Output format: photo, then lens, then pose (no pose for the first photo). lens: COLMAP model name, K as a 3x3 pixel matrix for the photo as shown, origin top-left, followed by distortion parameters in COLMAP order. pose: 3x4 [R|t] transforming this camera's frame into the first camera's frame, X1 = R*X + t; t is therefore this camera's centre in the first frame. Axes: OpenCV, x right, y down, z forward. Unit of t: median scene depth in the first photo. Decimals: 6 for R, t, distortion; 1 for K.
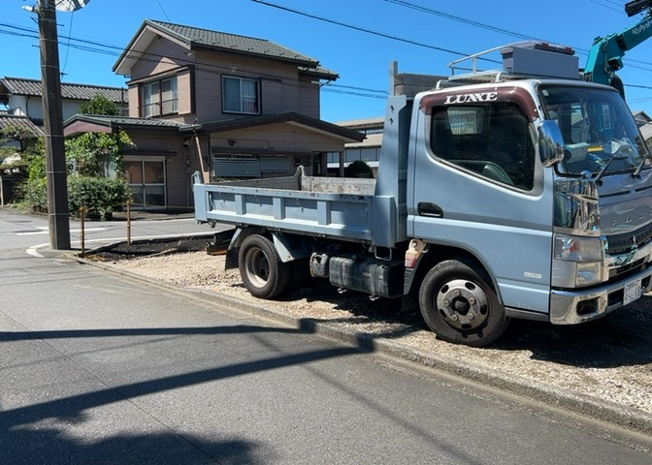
lens RADIAL K [[591.0, 0, 325.5], [0, 591.0, 237.9], [0, 0, 1]] dist [0.081751, -0.133790]
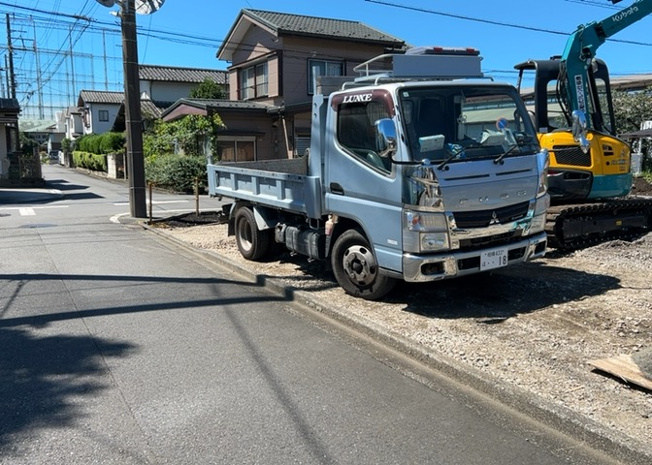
lens RADIAL K [[591.0, 0, 325.5], [0, 591.0, 237.9], [0, 0, 1]] dist [0.081751, -0.133790]
pose [[0.978478, 0.030371, -0.204103, 0.347687], [-0.022324, 0.998884, 0.041614, 0.003968], [0.205139, -0.036162, 0.978065, -0.182822]]
